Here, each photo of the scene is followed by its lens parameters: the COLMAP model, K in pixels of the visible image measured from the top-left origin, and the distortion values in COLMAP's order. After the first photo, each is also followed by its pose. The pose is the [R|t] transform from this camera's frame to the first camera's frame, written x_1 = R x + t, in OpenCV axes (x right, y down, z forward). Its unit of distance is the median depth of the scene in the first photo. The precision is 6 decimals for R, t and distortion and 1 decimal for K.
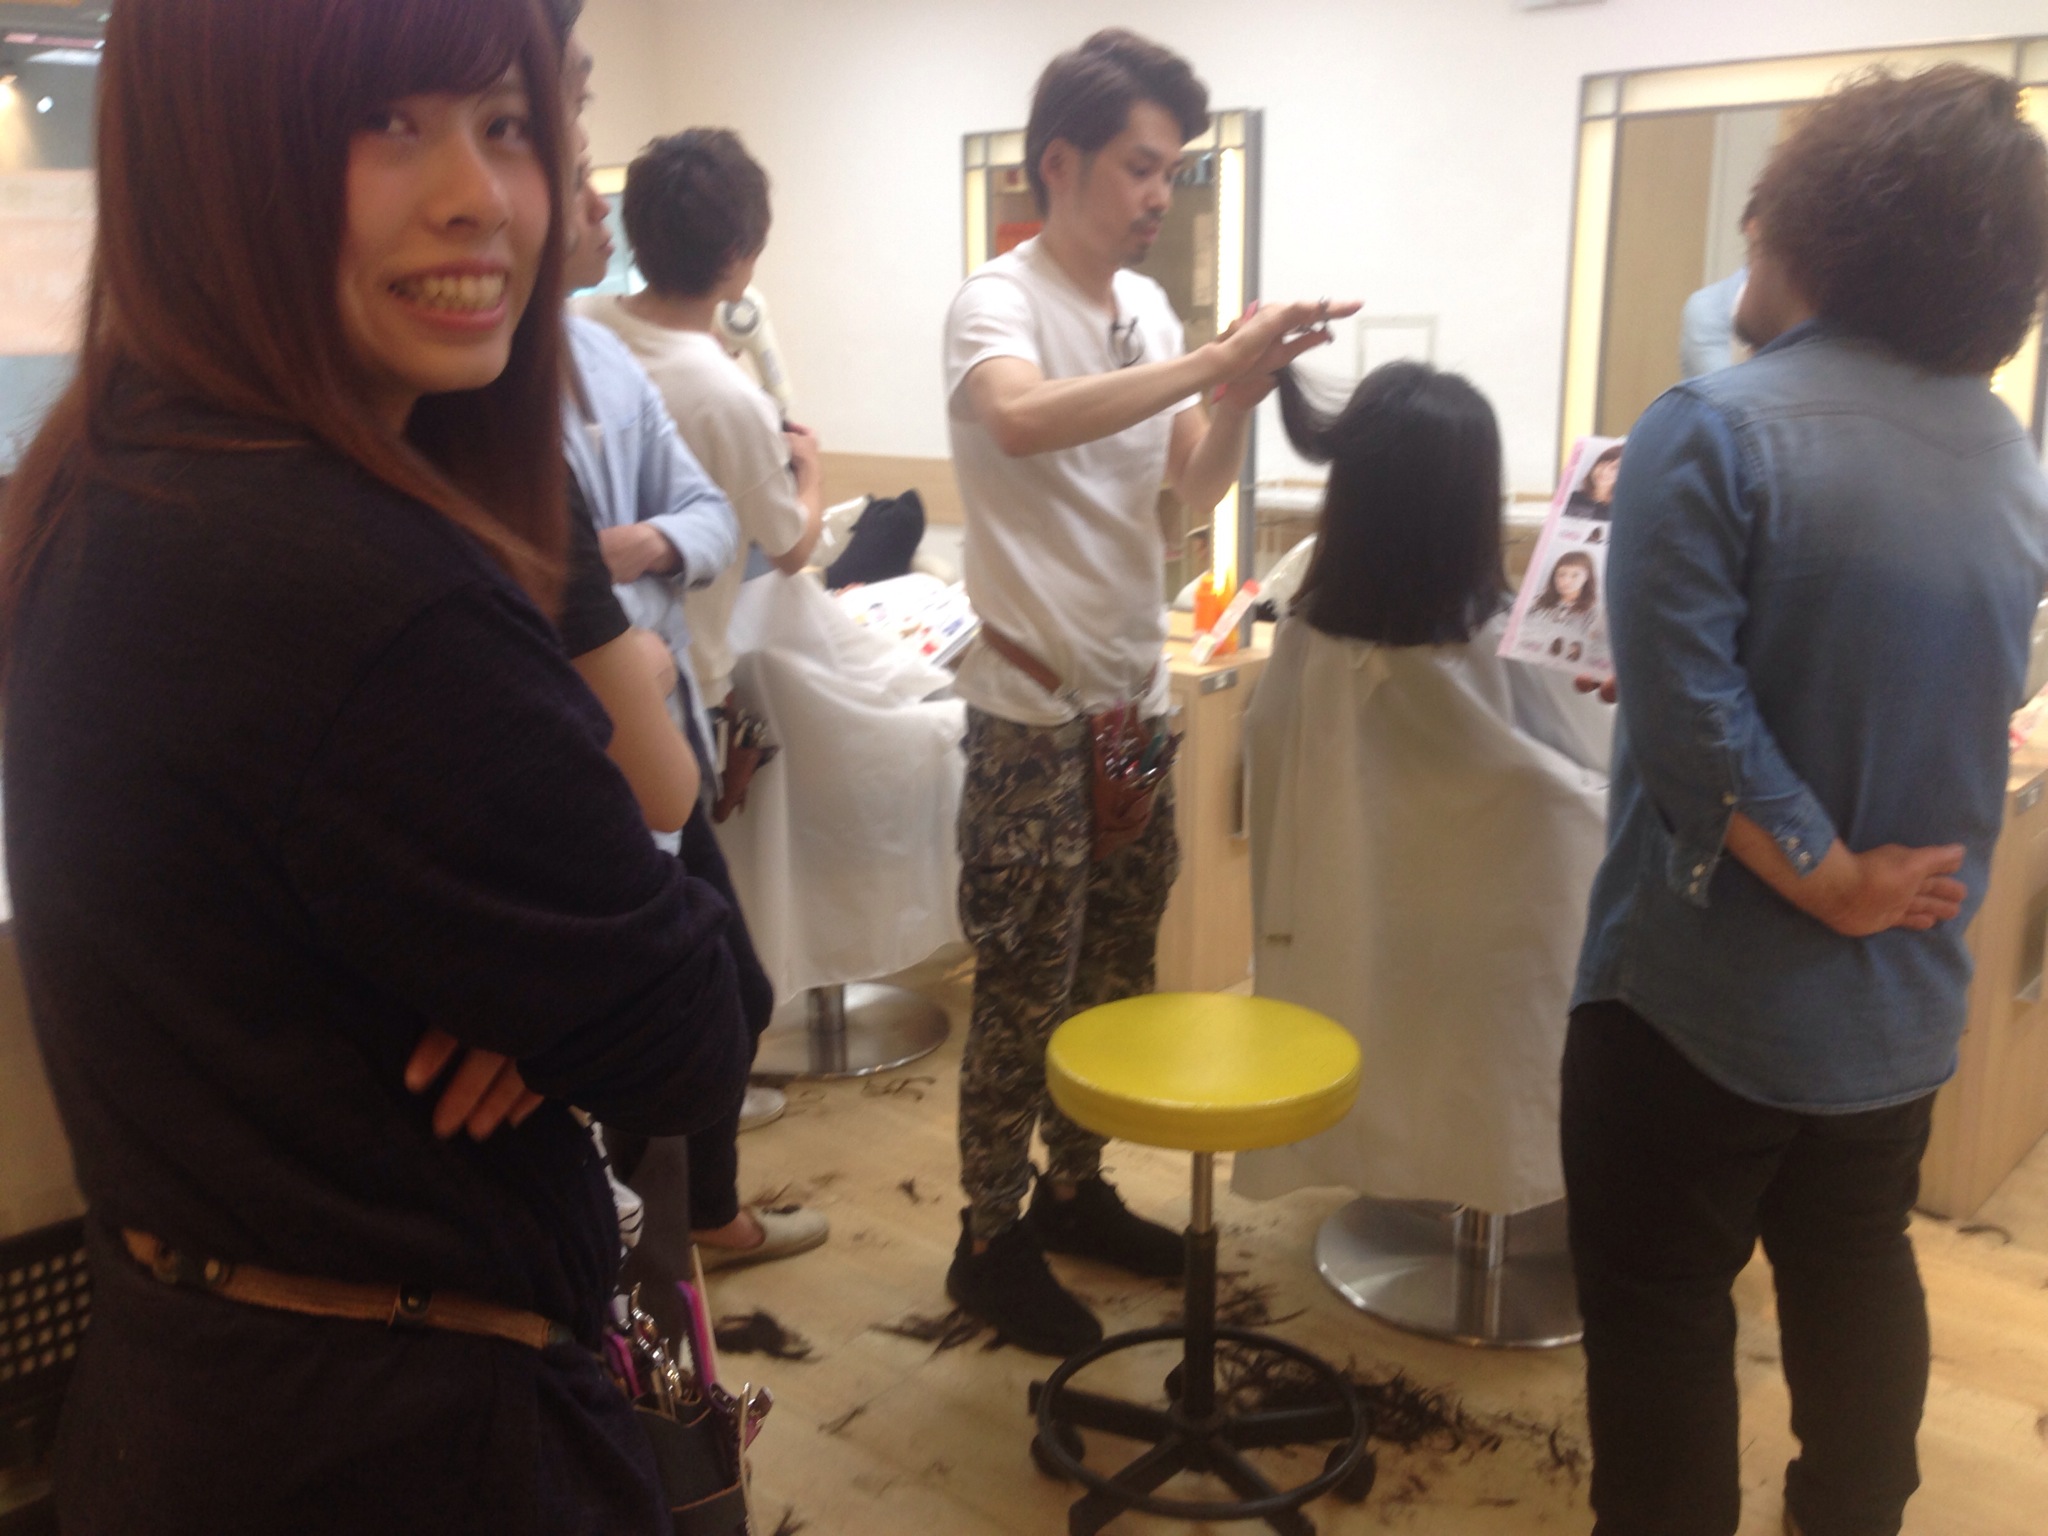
lens RADIAL K [[1857.3, 0, 1023.6], [0, 1857.3, 824.8], [0, 0, 1]] dist [0.053339, -0.134685]
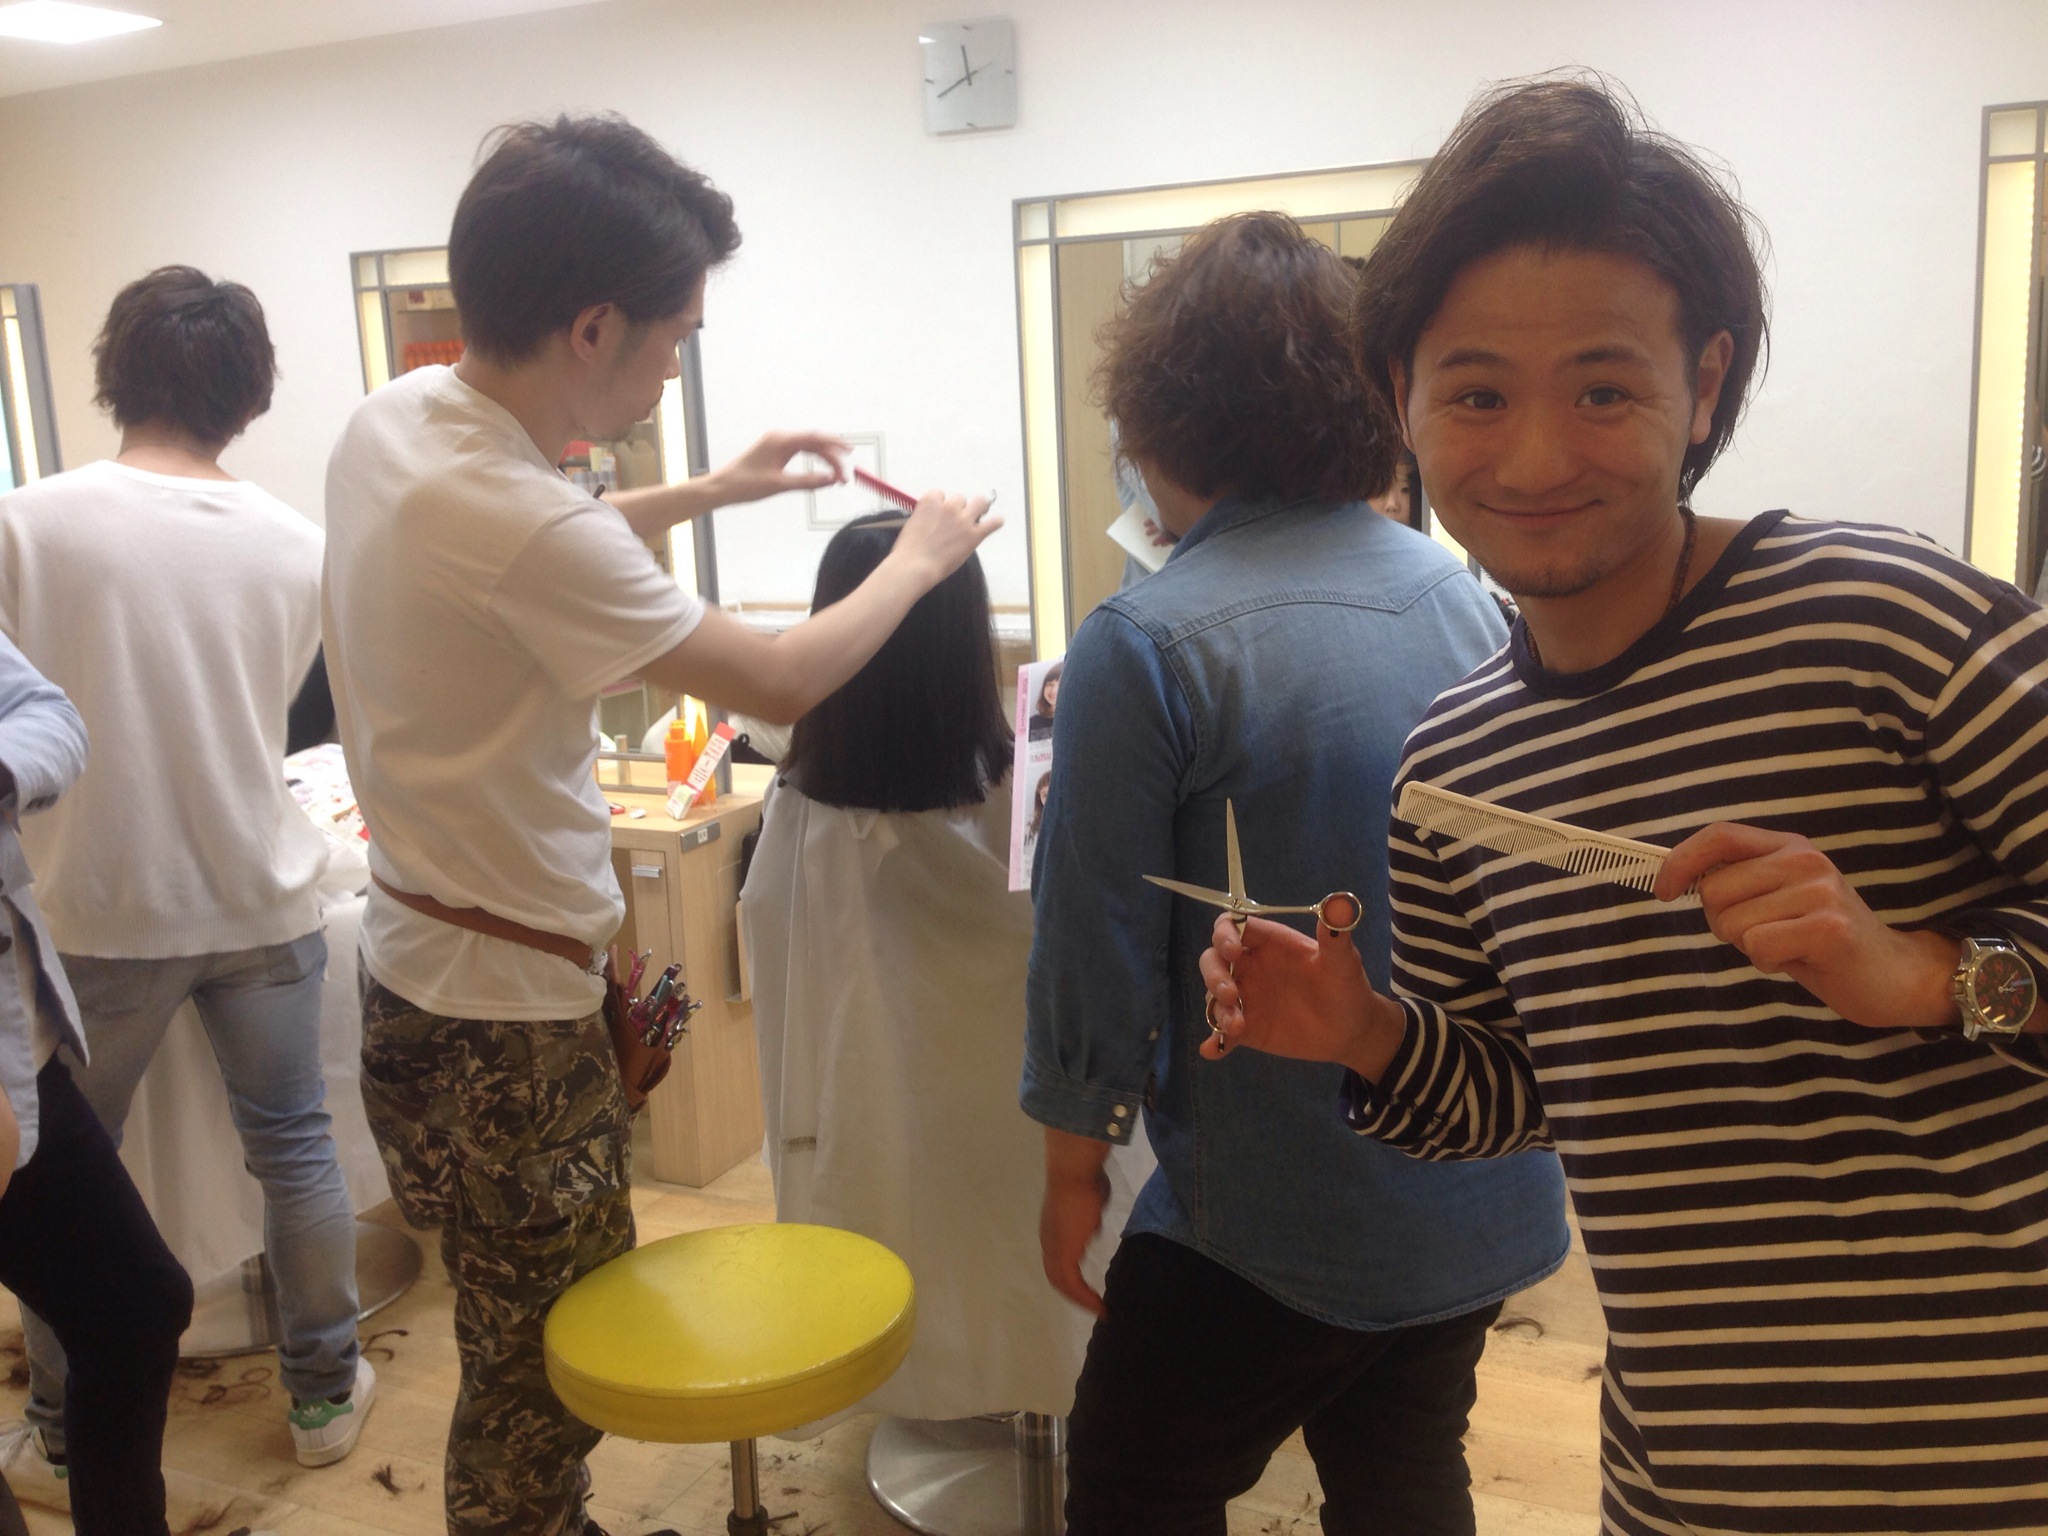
lens RADIAL K [[1716.2, 0, 1024.0], [0, 1716.2, 768.0], [0, 0, 1]] dist [0.052548, -0.160543]
pose [[0.951748, -0.080135, 0.296233, 0.008850], [0.099454, 0.993749, -0.050707, -0.055619], [-0.290318, 0.077721, 0.953769, 0.151470]]
